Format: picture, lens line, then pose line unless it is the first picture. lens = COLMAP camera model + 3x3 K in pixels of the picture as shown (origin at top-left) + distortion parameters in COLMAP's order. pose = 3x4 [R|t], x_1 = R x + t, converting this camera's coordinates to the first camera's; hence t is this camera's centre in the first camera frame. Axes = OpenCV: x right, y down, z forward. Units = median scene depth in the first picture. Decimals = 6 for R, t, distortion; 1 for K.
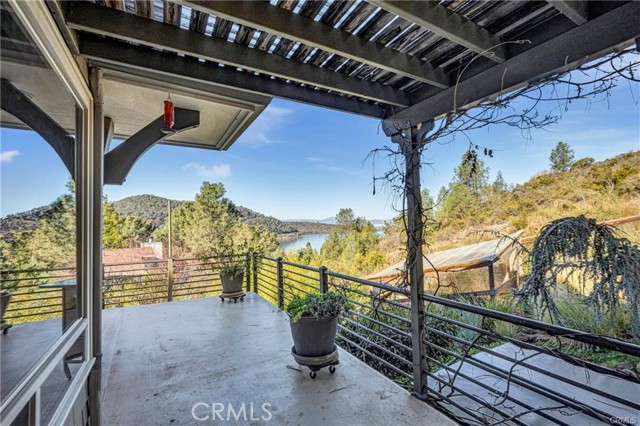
lens RADIAL K [[274.9, 0, 321.1], [0, 274.9, 211.7], [0, 0, 1]] dist [-0.000737, -0.000132]
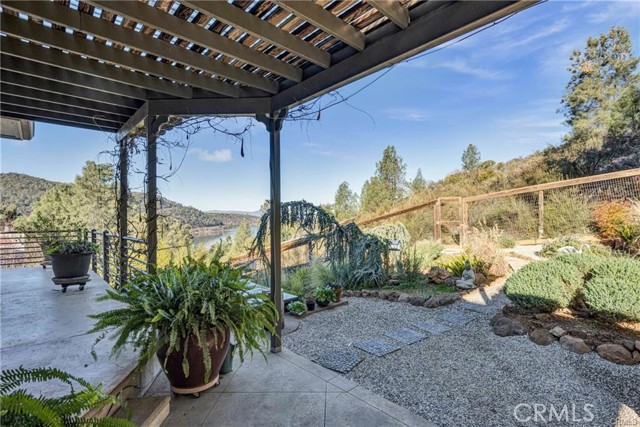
lens RADIAL K [[303.1, 0, 321.3], [0, 303.1, 214.6], [0, 0, 1]] dist [-0.002666, -0.000624]
pose [[0.974135, 0.022171, 0.224875, 0.060295], [-0.030181, 0.999024, 0.032241, 0.002839], [-0.223940, -0.038194, 0.973854, -0.061279]]
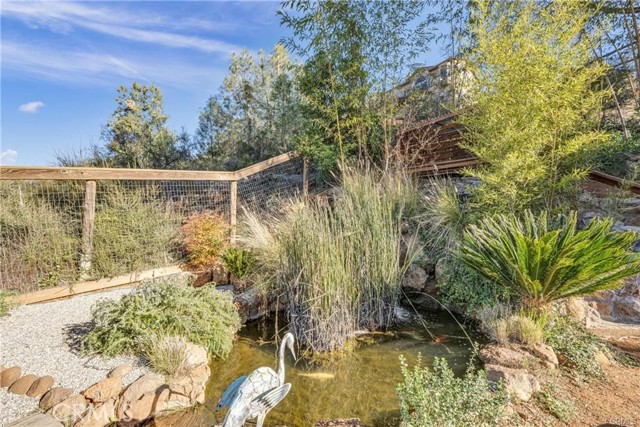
lens RADIAL K [[260.4, 0, 318.4], [0, 260.4, 216.3], [0, 0, 1]] dist [-0.001121, 0.000002]
pose [[-0.034711, 0.098143, 0.994567, 0.165495], [-0.044488, 0.994028, -0.099642, 0.005567], [-0.998407, -0.047705, -0.030137, 0.034276]]
